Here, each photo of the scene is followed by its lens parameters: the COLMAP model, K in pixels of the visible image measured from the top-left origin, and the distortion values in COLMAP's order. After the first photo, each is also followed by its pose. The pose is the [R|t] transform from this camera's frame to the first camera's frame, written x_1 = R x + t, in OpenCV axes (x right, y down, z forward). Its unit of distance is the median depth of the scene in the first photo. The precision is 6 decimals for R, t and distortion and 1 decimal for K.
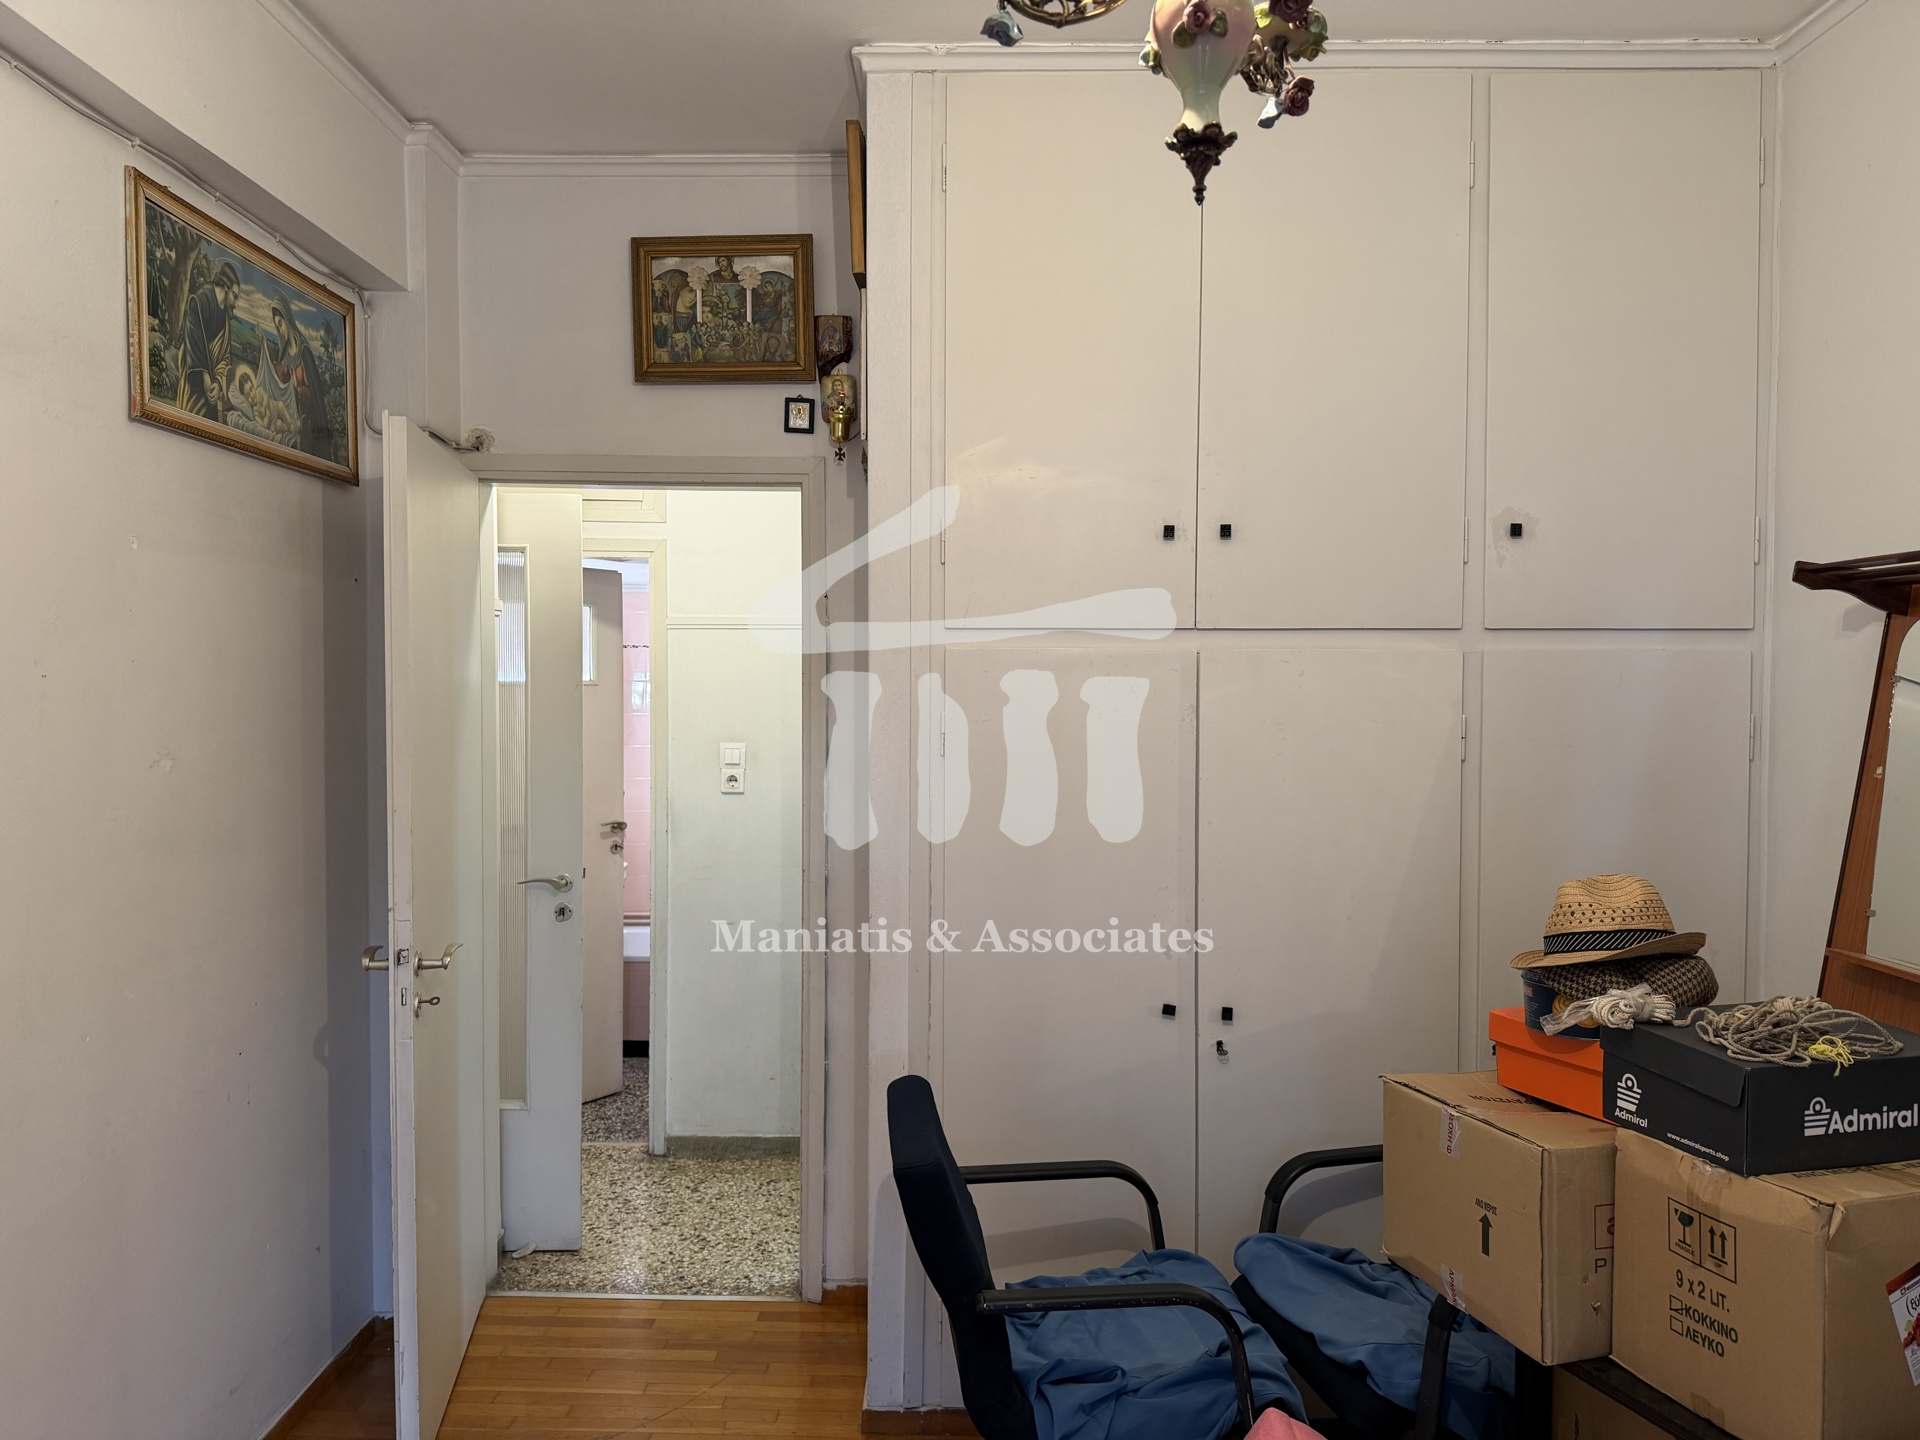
lens RADIAL K [[1352.2, 0, 966.5], [0, 1352.2, 714.7], [0, 0, 1]] dist [0.045614, -0.051915]
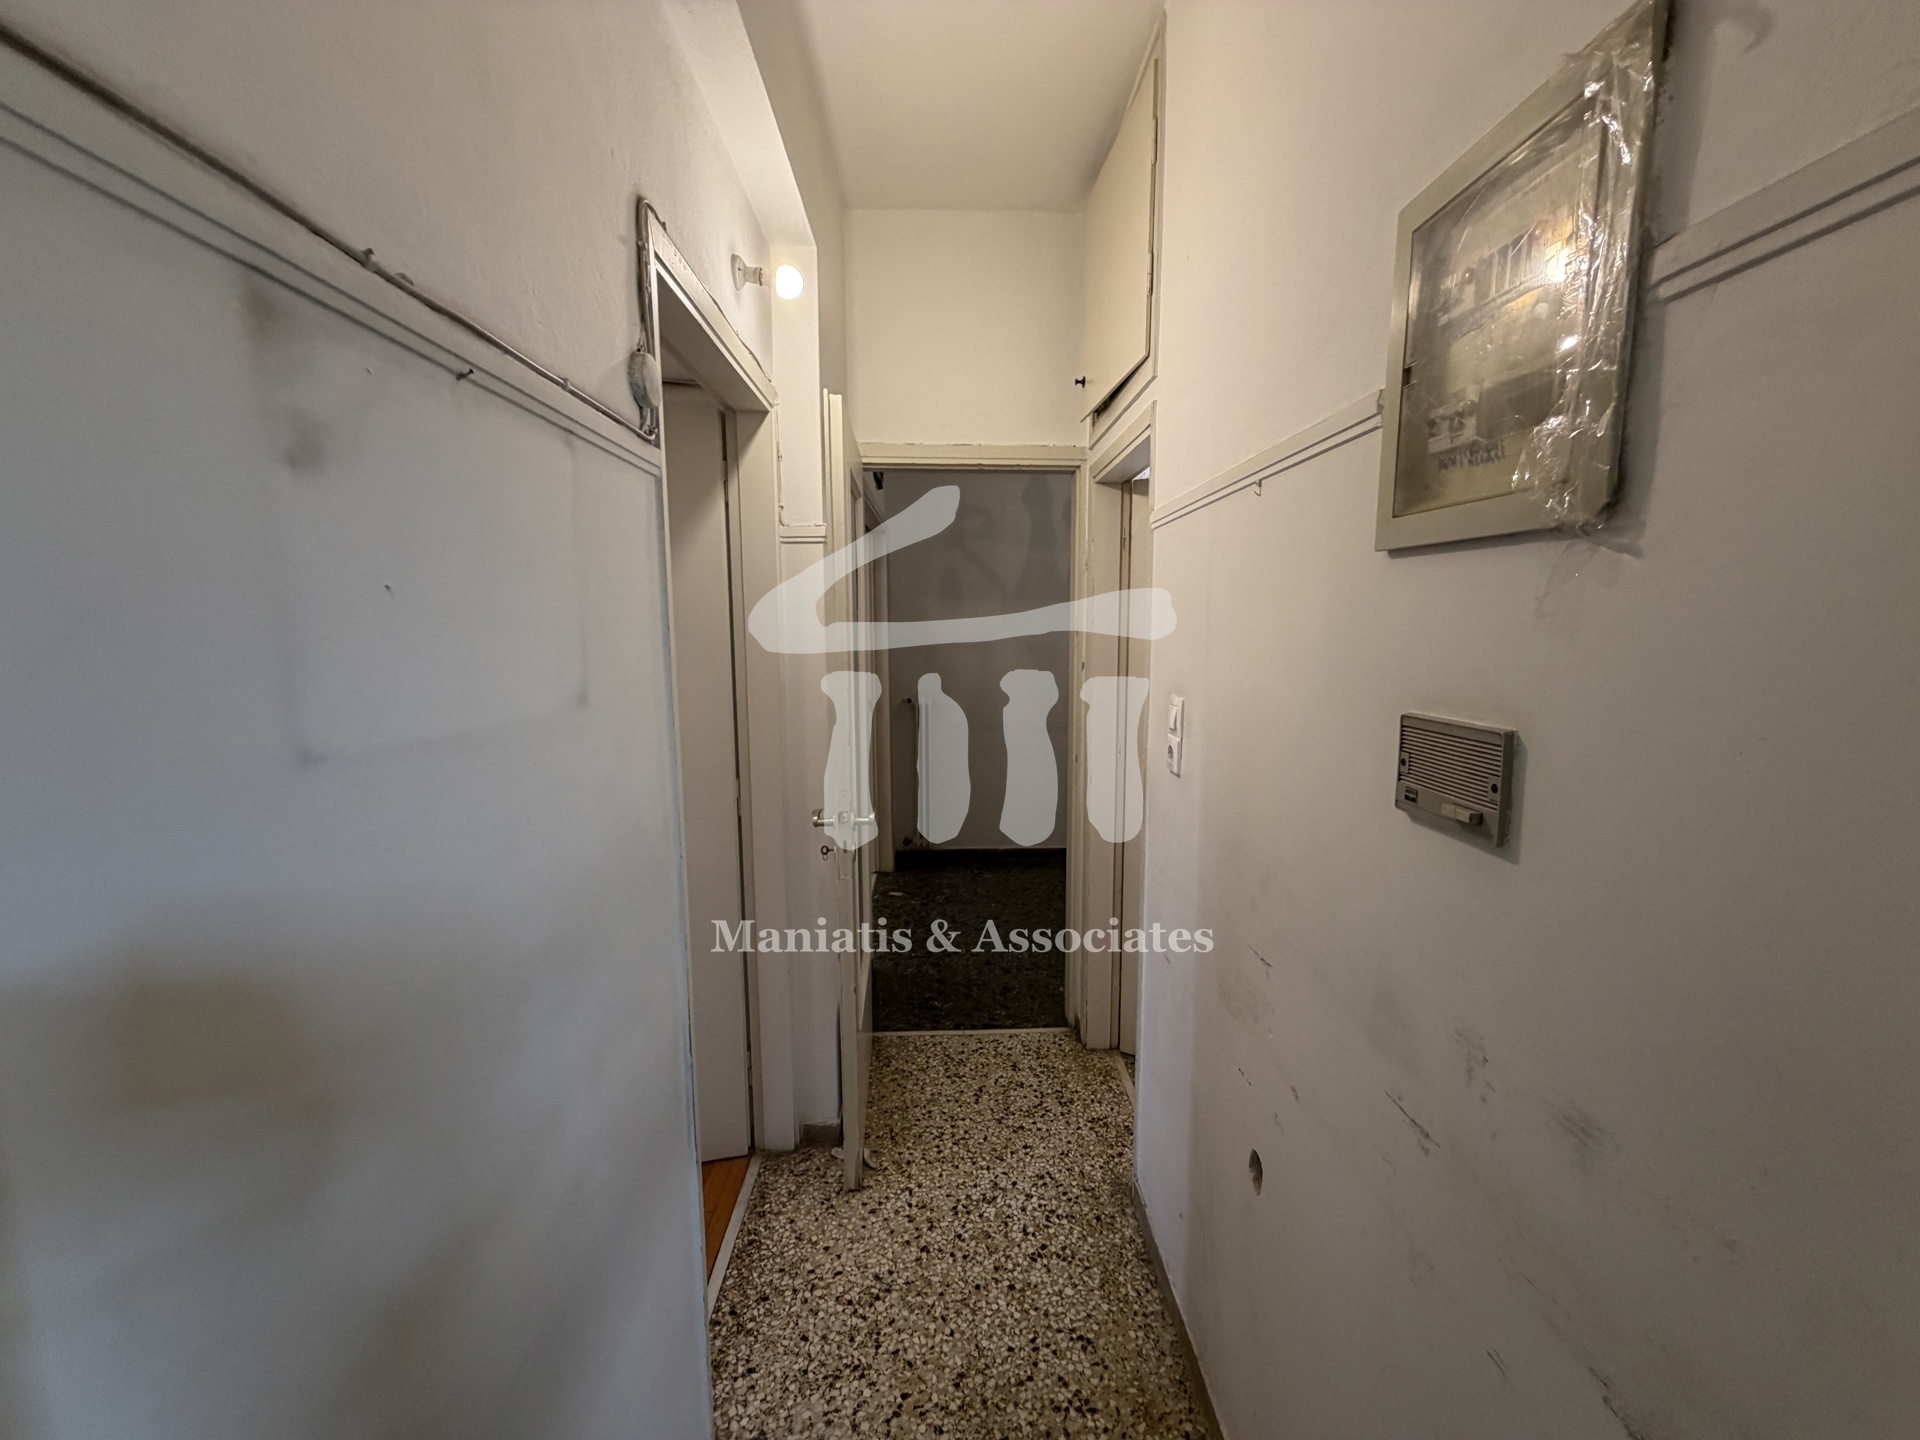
lens RADIAL K [[686.5, 0, 962.5], [0, 686.5, 713.7], [0, 0, 1]] dist [-0.000110, 0.000000]
pose [[0.064103, 0.125304, -0.990045, 0.201010], [-0.021189, 0.992033, 0.124184, -0.052628], [0.997718, 0.013018, 0.066247, 0.972018]]
